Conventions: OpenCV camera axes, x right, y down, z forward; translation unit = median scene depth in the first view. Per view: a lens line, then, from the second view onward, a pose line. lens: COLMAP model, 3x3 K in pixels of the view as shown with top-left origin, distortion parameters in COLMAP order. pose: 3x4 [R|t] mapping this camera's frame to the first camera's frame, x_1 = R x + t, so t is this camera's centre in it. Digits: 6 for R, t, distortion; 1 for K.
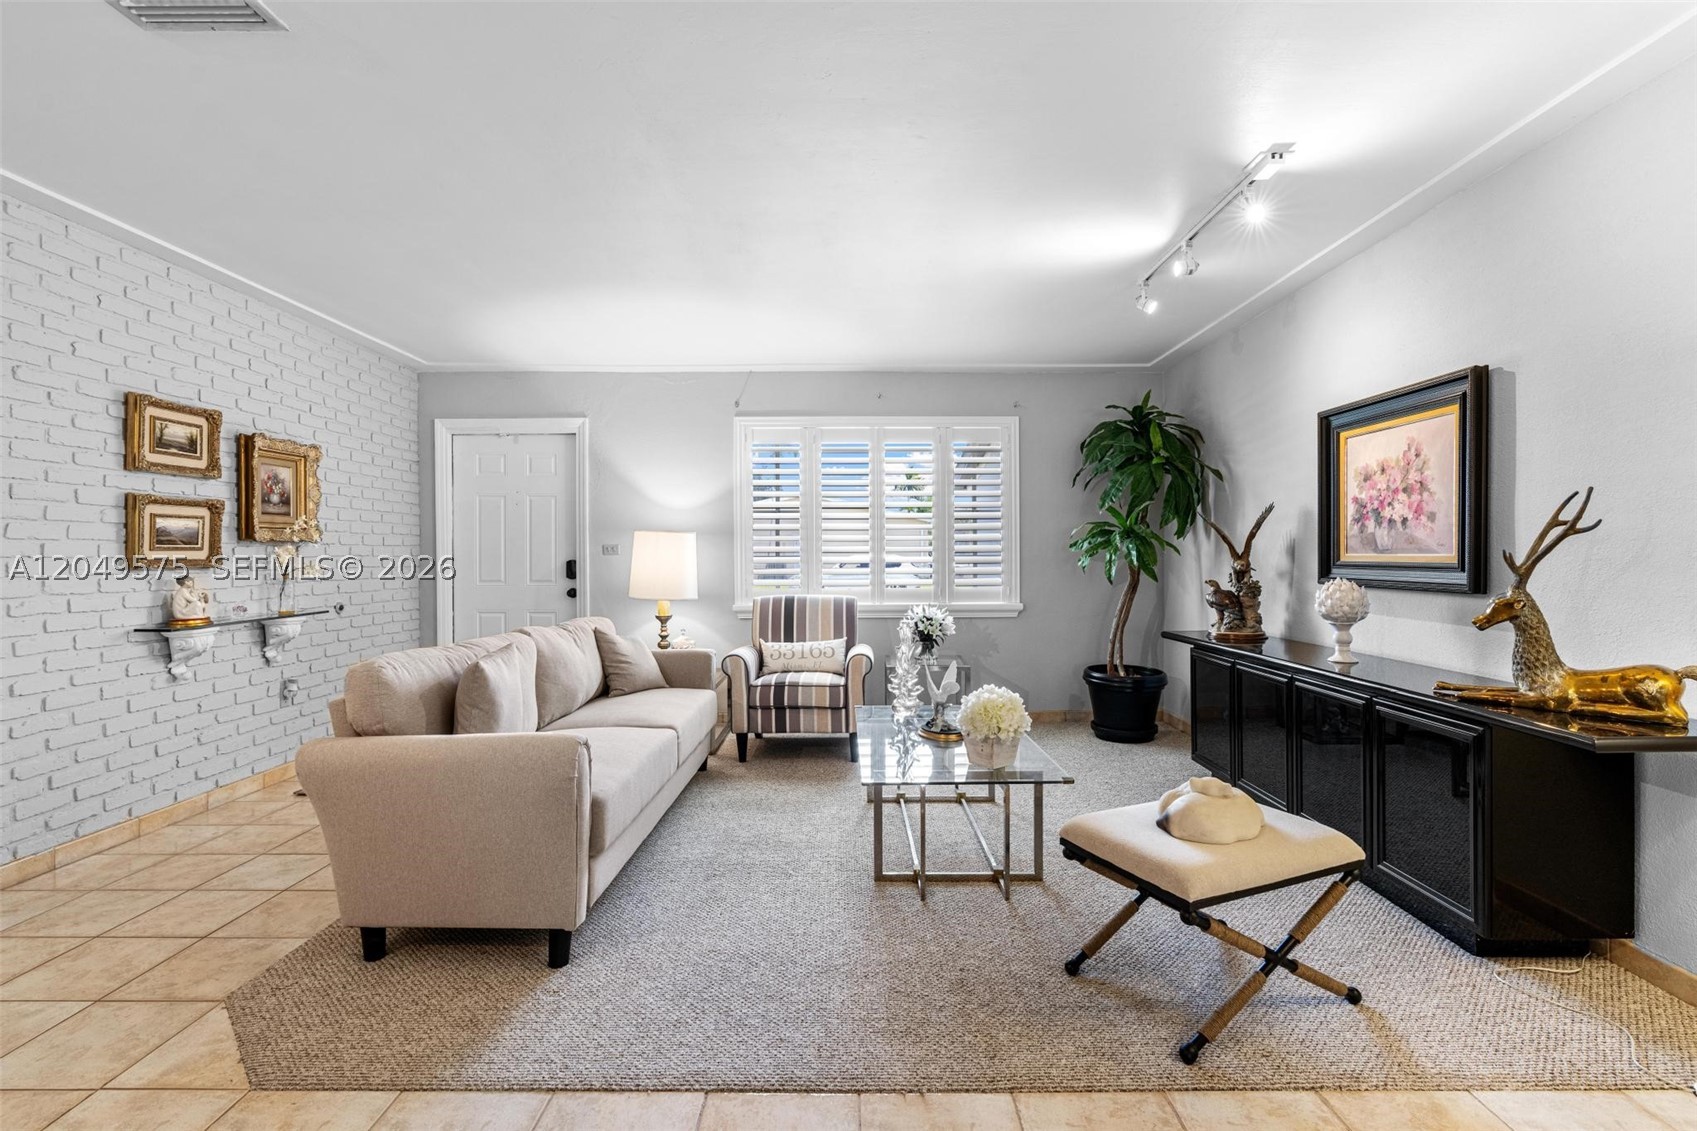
lens RADIAL K [[775.7, 0, 849.0], [0, 775.7, 554.6], [0, 0, 1]] dist [-0.005171, 0.001712]
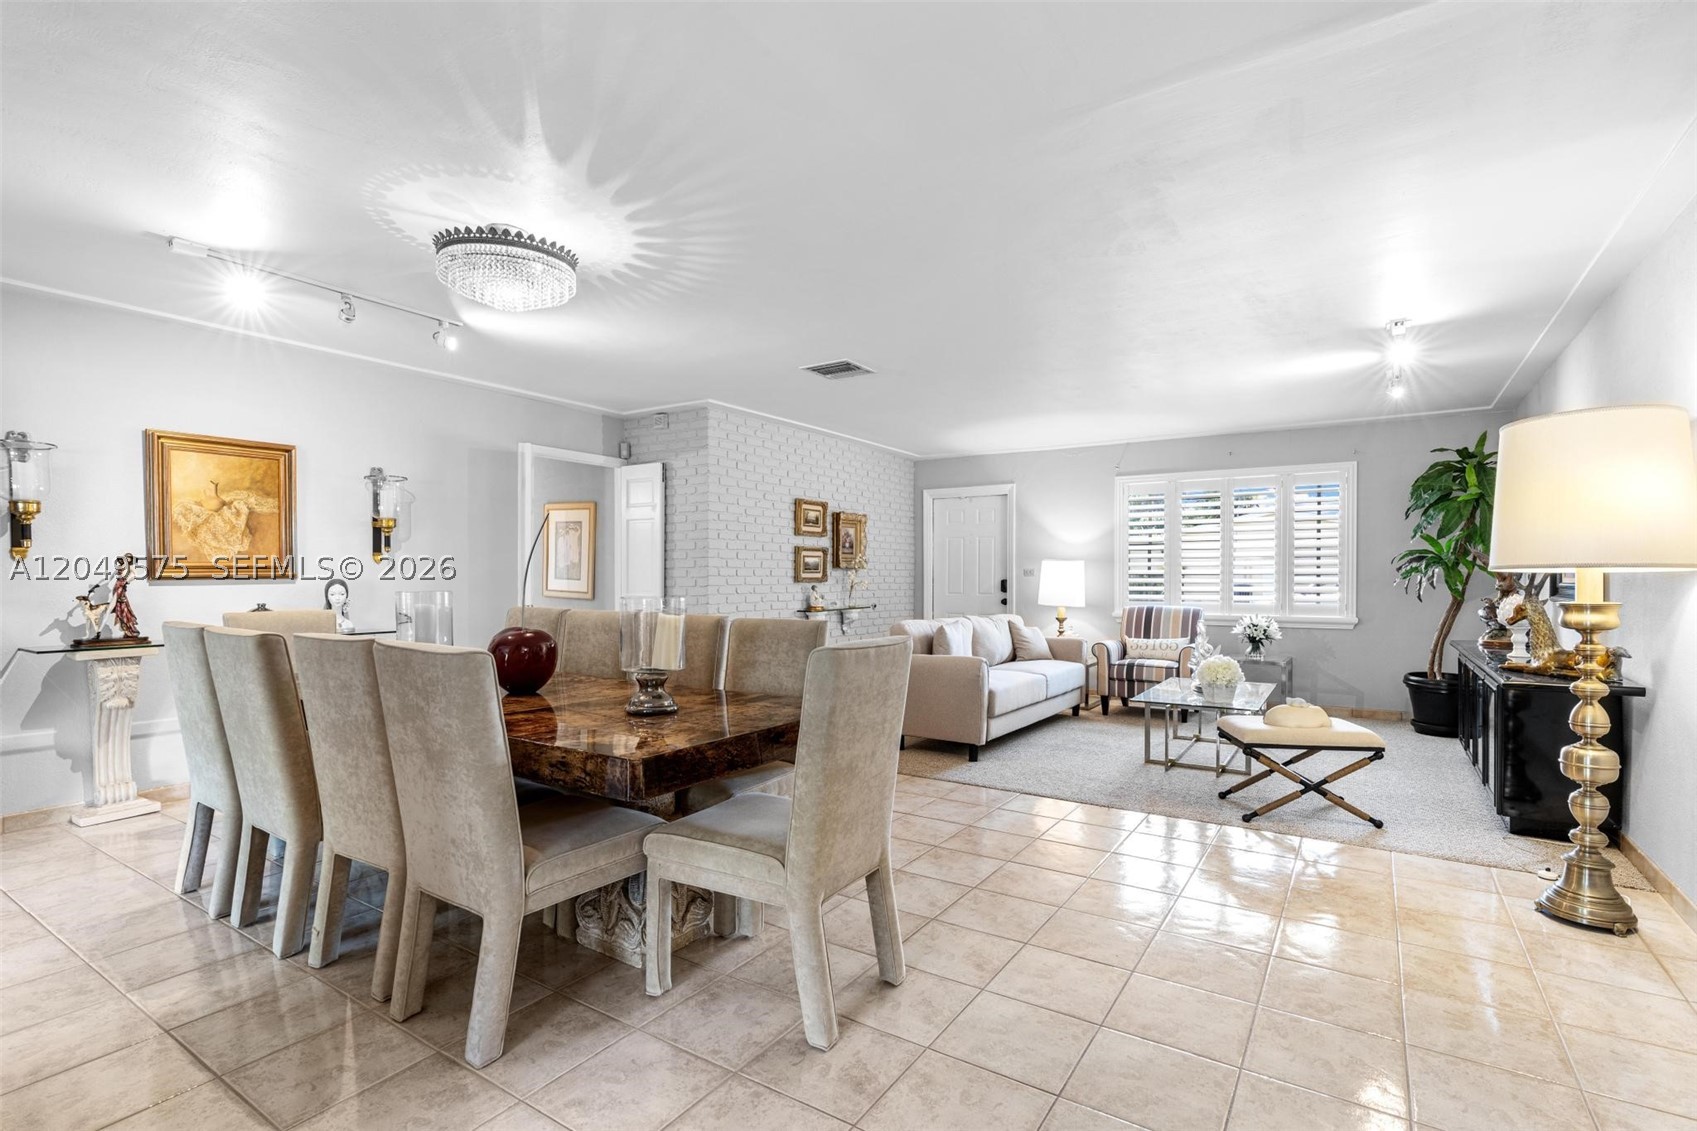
lens RADIAL K [[775.7, 0, 867.2], [0, 775.7, 595.2], [0, 0, 1]] dist [-0.005171, 0.001712]
pose [[0.846593, 0.016322, -0.531991, 0.304331], [-0.003462, 0.999677, 0.025163, 0.000903], [0.532230, -0.019461, 0.846376, -0.578466]]
